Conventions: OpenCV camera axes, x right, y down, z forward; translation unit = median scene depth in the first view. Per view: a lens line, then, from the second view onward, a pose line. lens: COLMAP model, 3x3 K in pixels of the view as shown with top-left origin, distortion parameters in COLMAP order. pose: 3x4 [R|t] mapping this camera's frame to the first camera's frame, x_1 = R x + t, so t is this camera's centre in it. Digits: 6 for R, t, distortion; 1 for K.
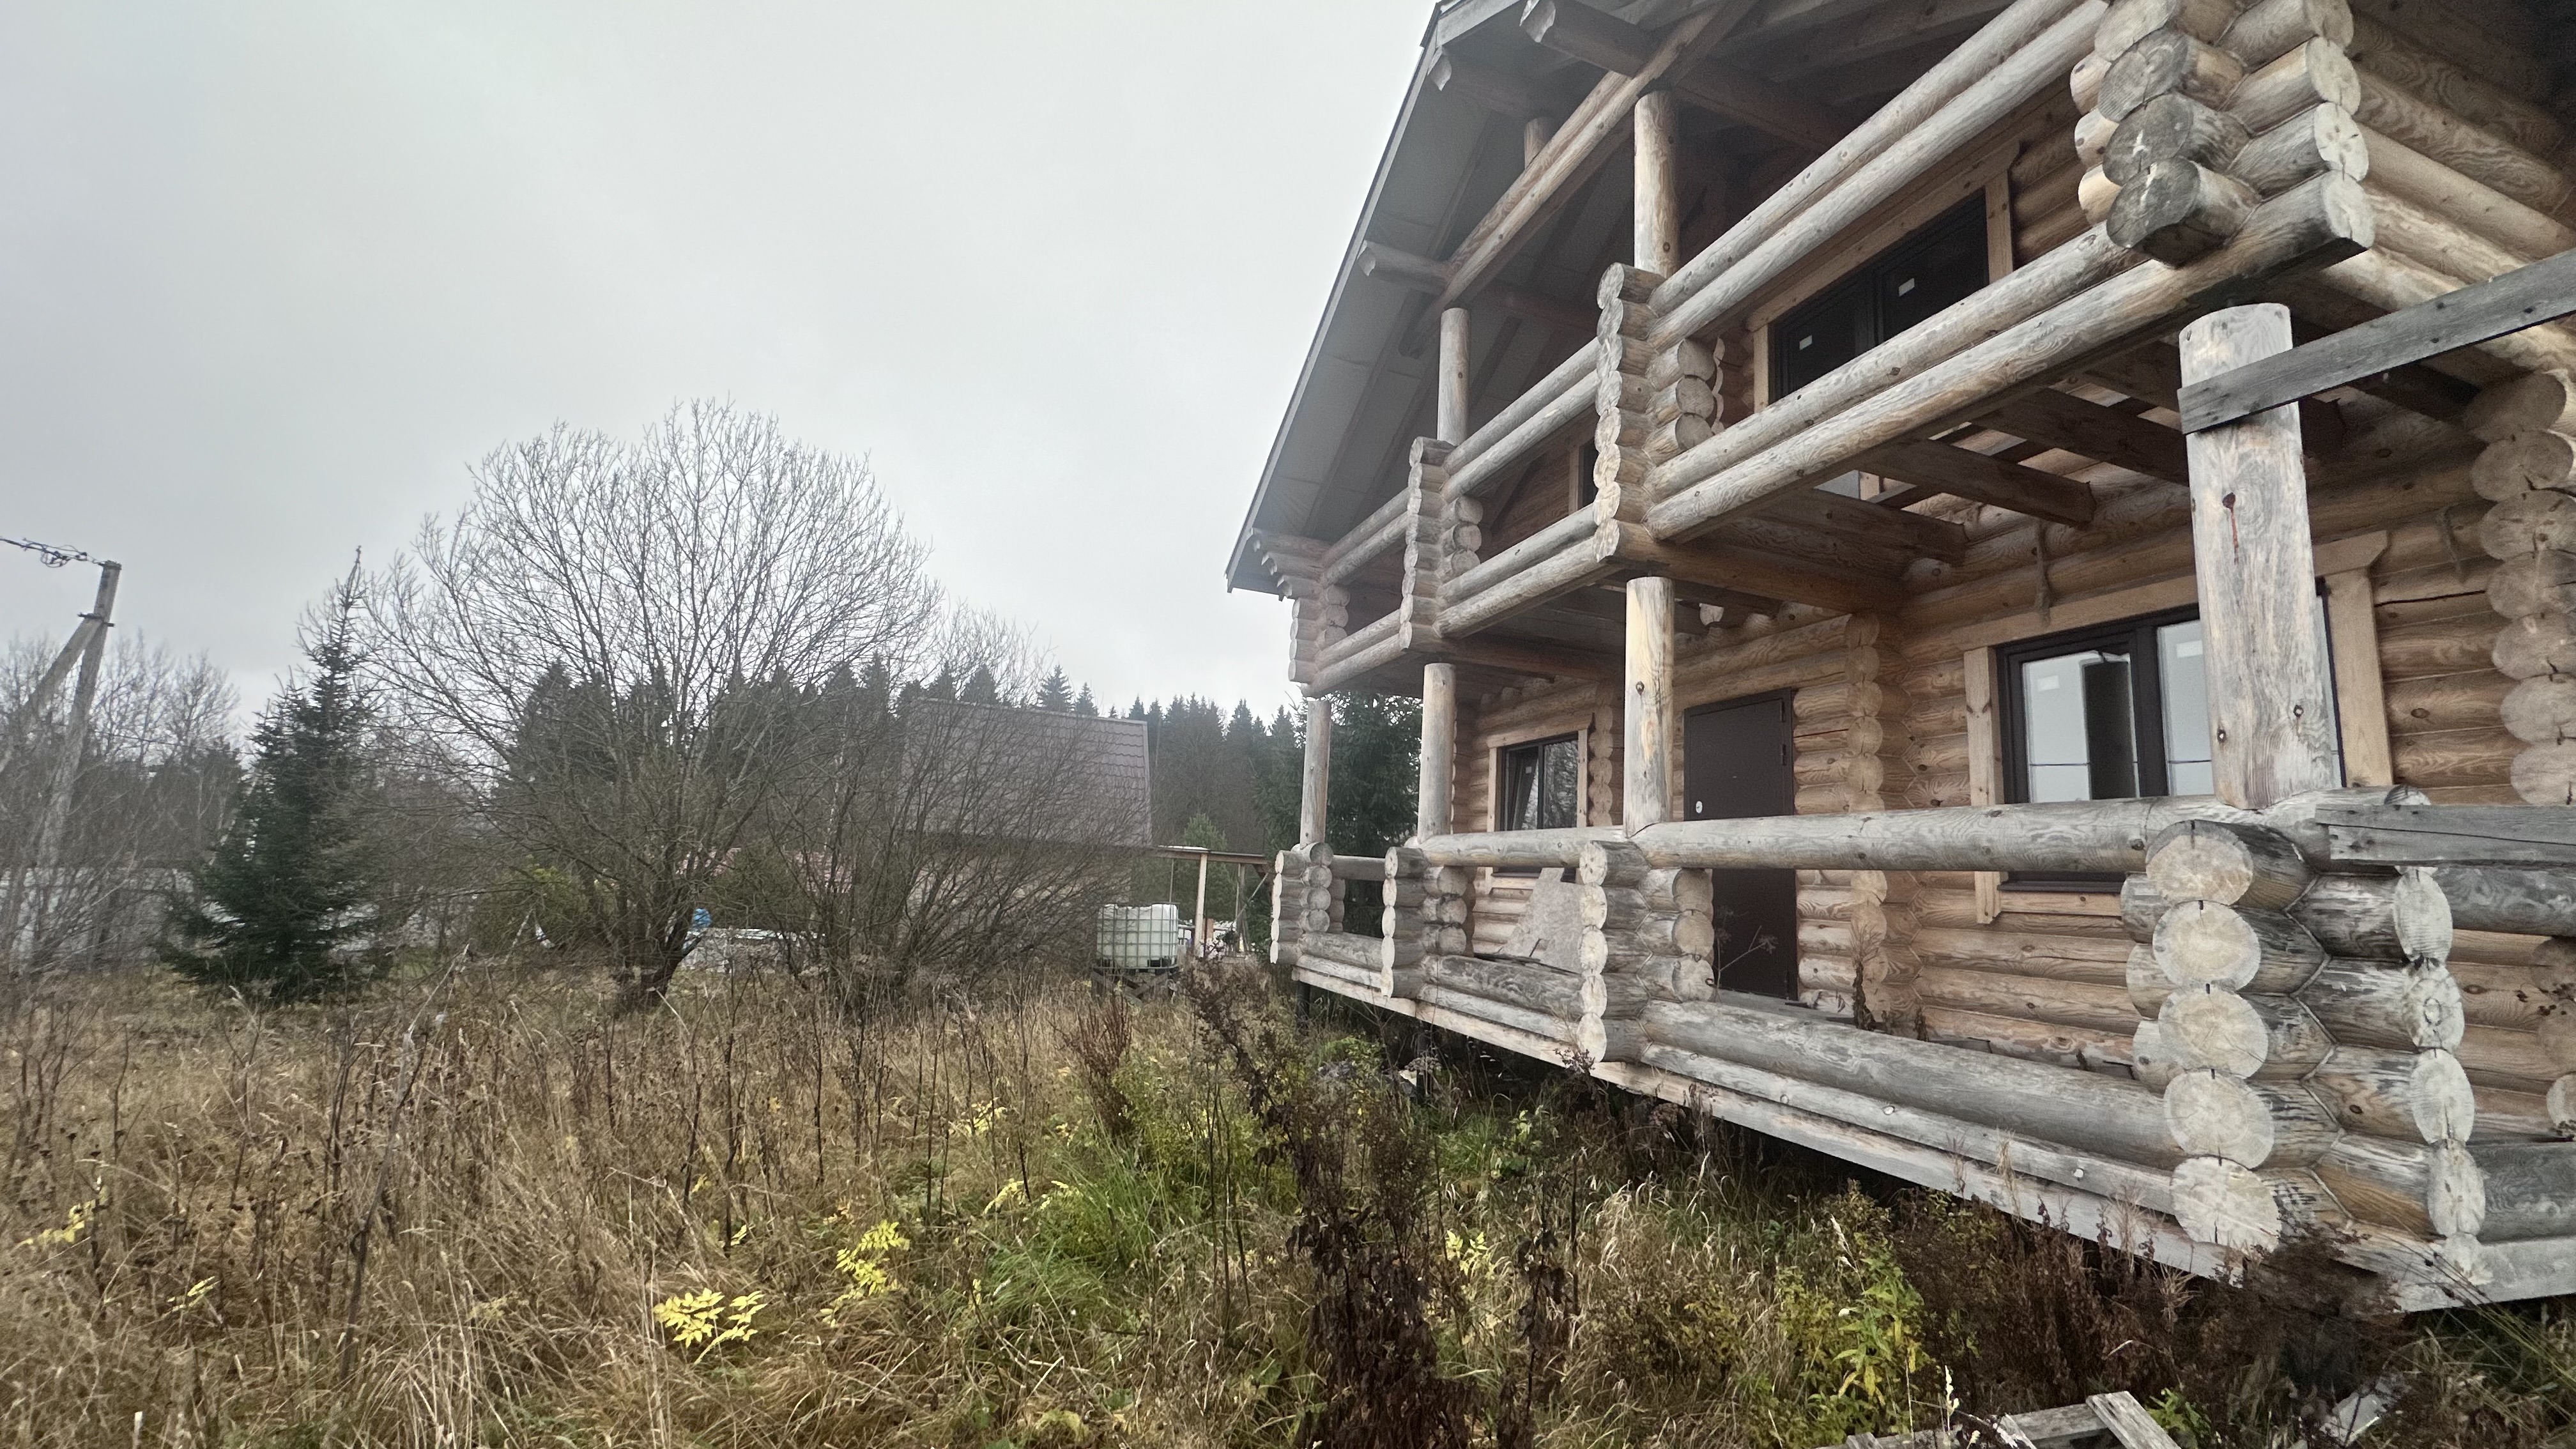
lens RADIAL K [[1020.3, 0, 1288.7], [0, 1020.3, 721.7], [0, 0, 1]] dist [-0.004036, 0.000690]
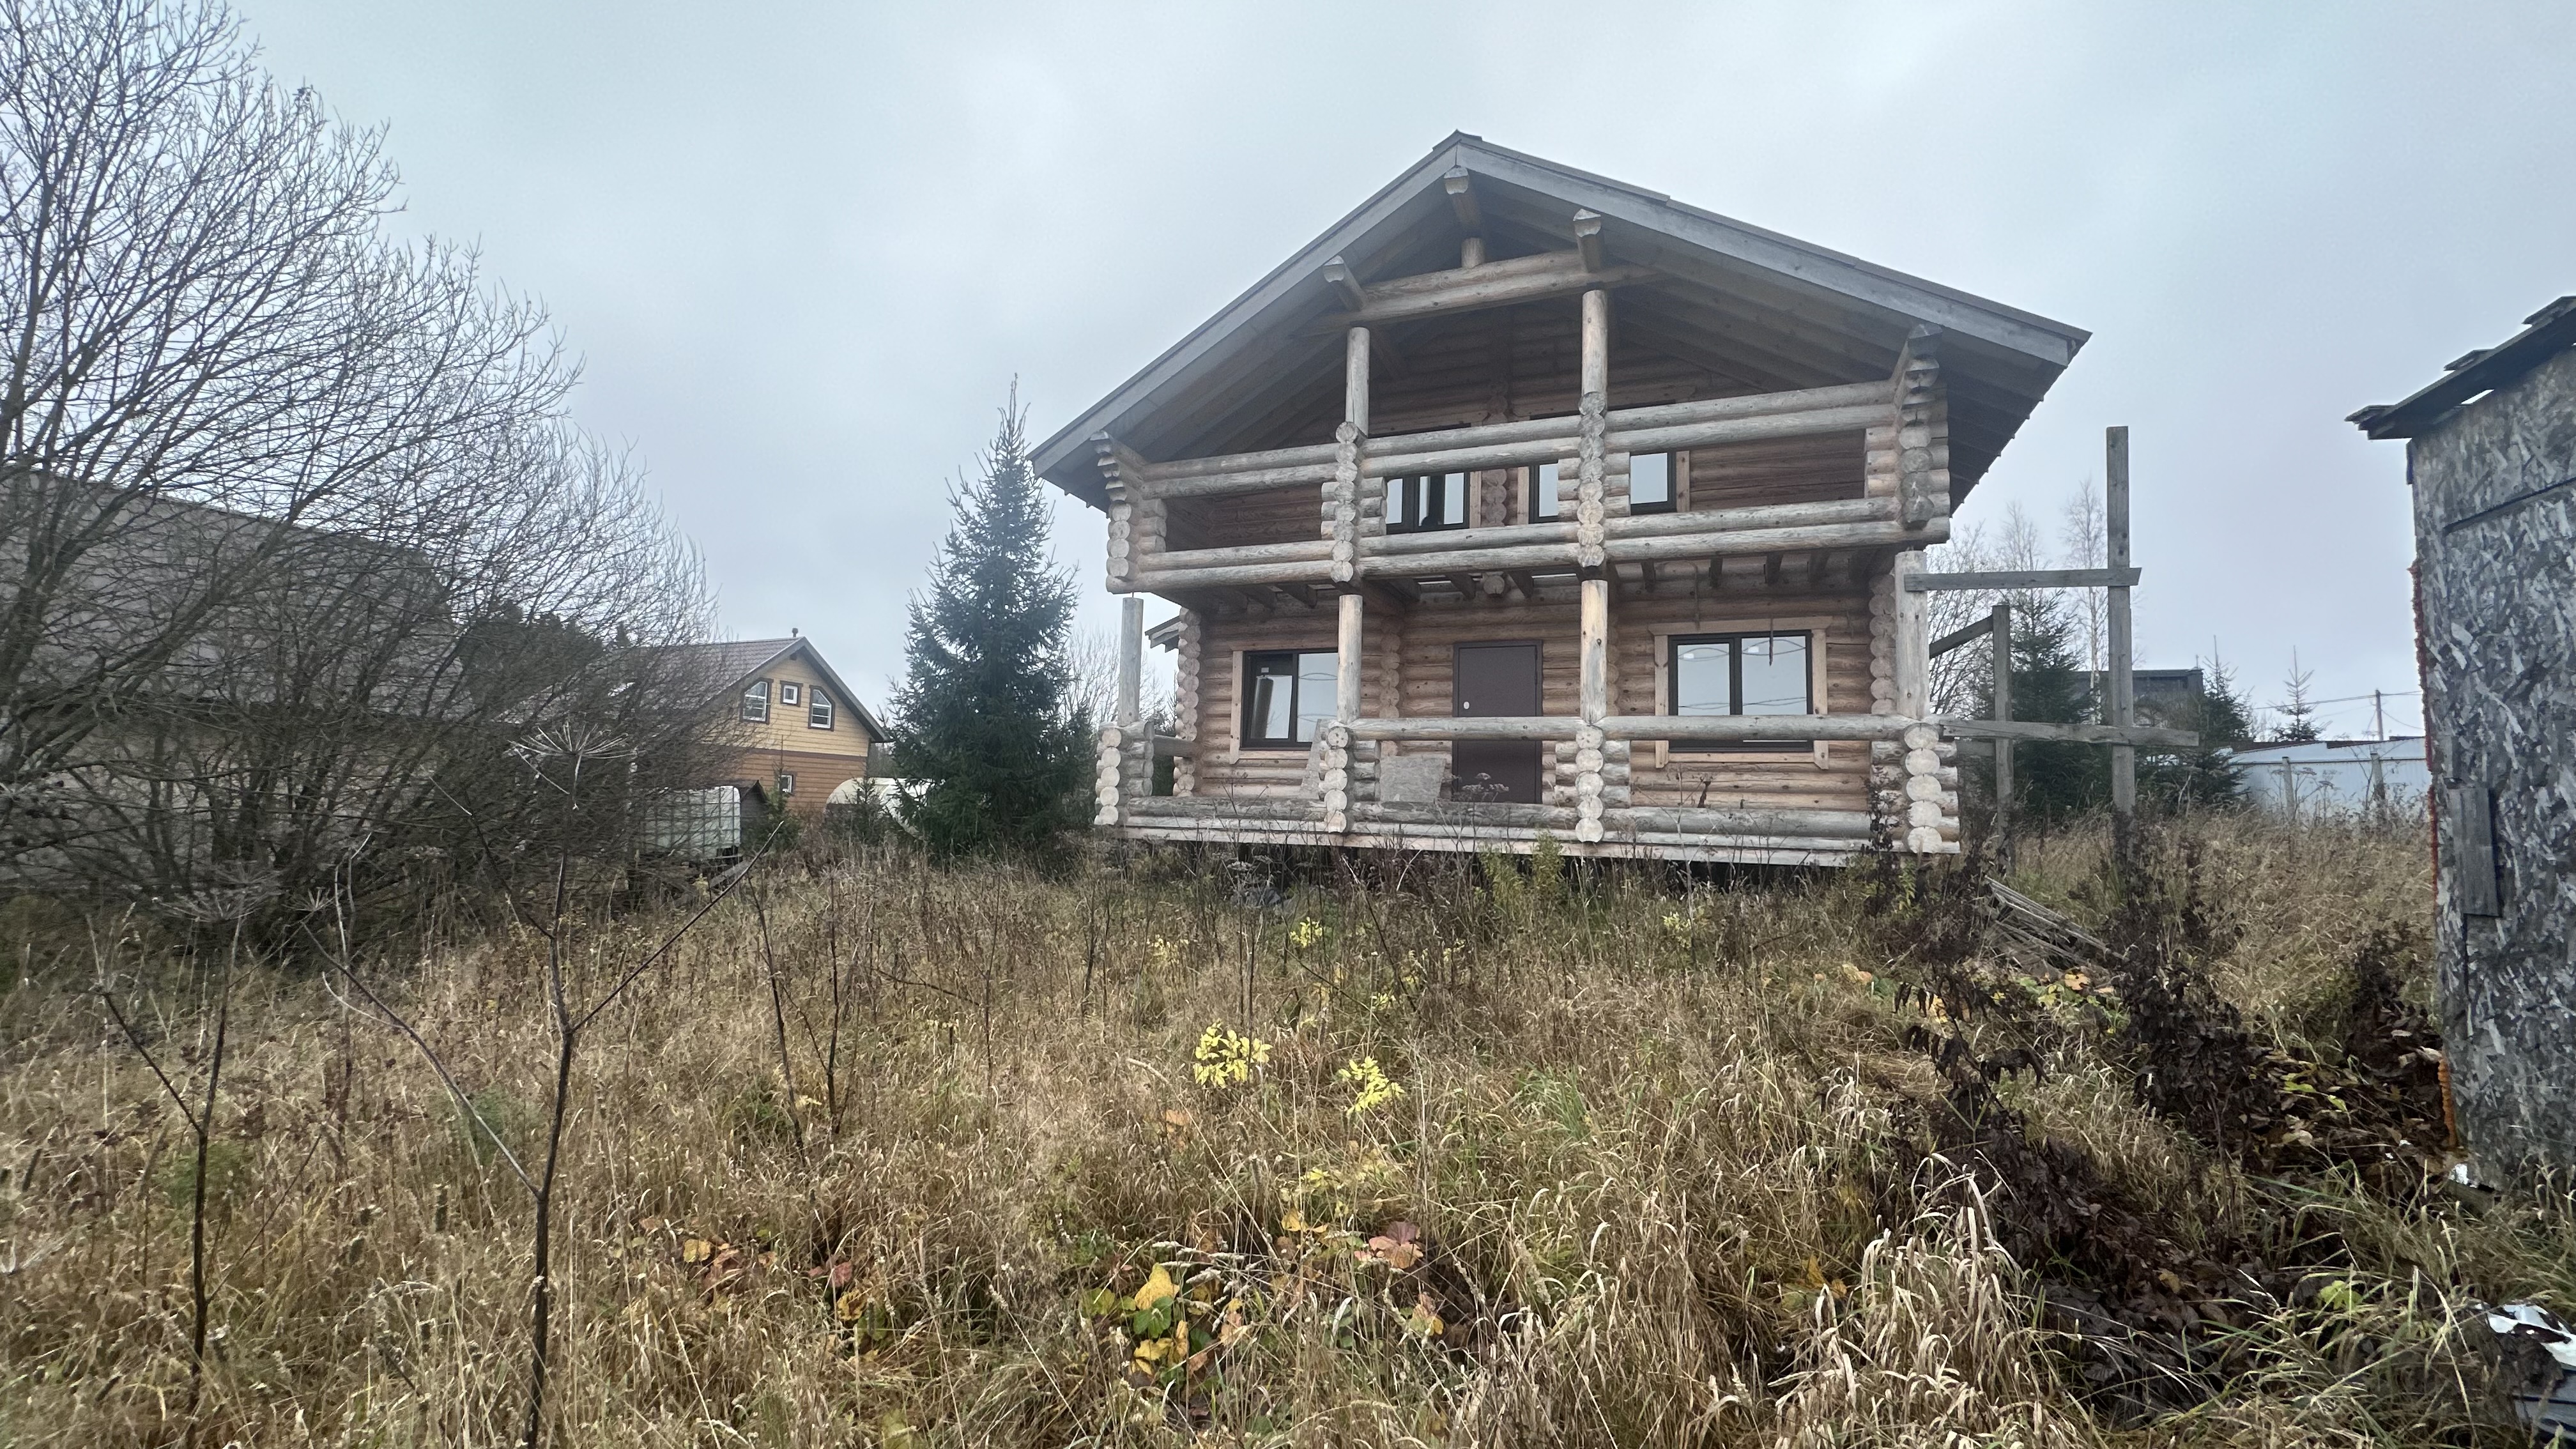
lens RADIAL K [[1020.3, 0, 1290.2], [0, 1020.3, 716.9], [0, 0, 1]] dist [-0.004036, 0.000690]
pose [[0.651691, 0.025673, 0.758050, -1.420408], [-0.105947, 0.992710, 0.057461, 0.055514], [-0.751048, -0.117760, 0.649661, 0.224221]]
